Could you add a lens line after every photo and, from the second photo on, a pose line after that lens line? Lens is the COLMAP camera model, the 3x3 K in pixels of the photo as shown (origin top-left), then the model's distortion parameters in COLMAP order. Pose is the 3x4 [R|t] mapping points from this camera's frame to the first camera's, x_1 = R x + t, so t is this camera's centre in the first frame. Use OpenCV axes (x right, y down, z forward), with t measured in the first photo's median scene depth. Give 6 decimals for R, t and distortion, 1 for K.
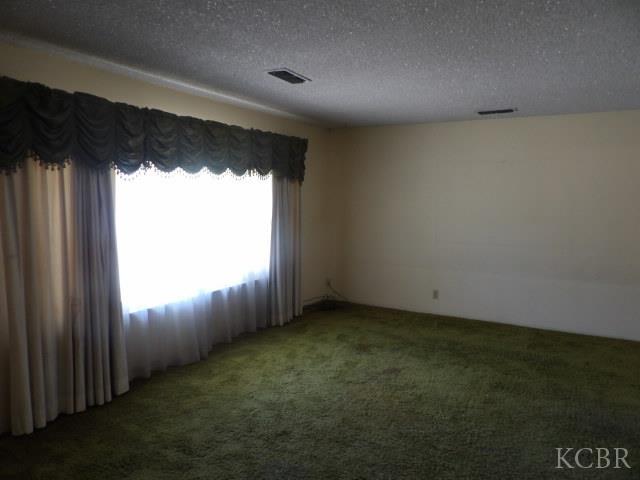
lens RADIAL K [[455.3, 0, 322.6], [0, 455.3, 242.4], [0, 0, 1]] dist [-0.025979, 0.039420]
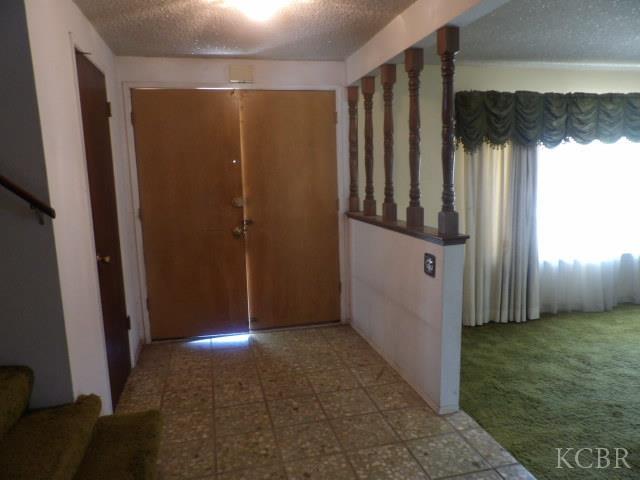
lens RADIAL K [[455.3, 0, 320.7], [0, 455.3, 240.7], [0, 0, 1]] dist [-0.025979, 0.039420]
pose [[0.665257, 0.069595, -0.743364, 0.104154], [-0.042742, 0.997563, 0.055142, 0.063930], [0.745390, -0.004911, 0.666610, -0.327431]]
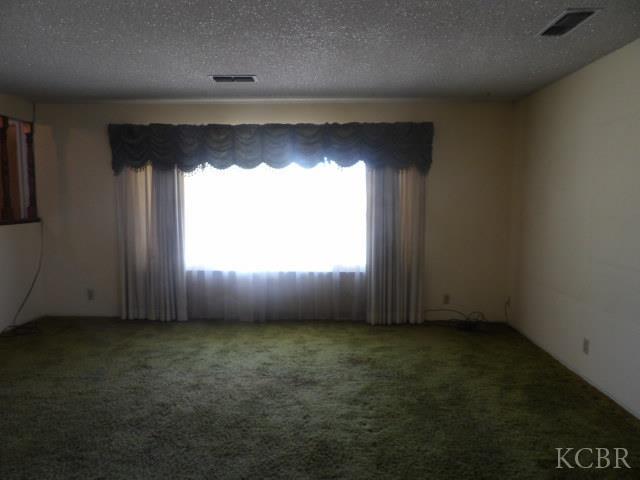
lens RADIAL K [[455.3, 0, 315.8], [0, 455.3, 239.3], [0, 0, 1]] dist [-0.025979, 0.039420]
pose [[0.468417, 0.086680, -0.879245, 1.093580], [-0.091593, 0.994578, 0.049254, -0.045774], [0.878747, 0.057462, 0.473816, 0.691702]]
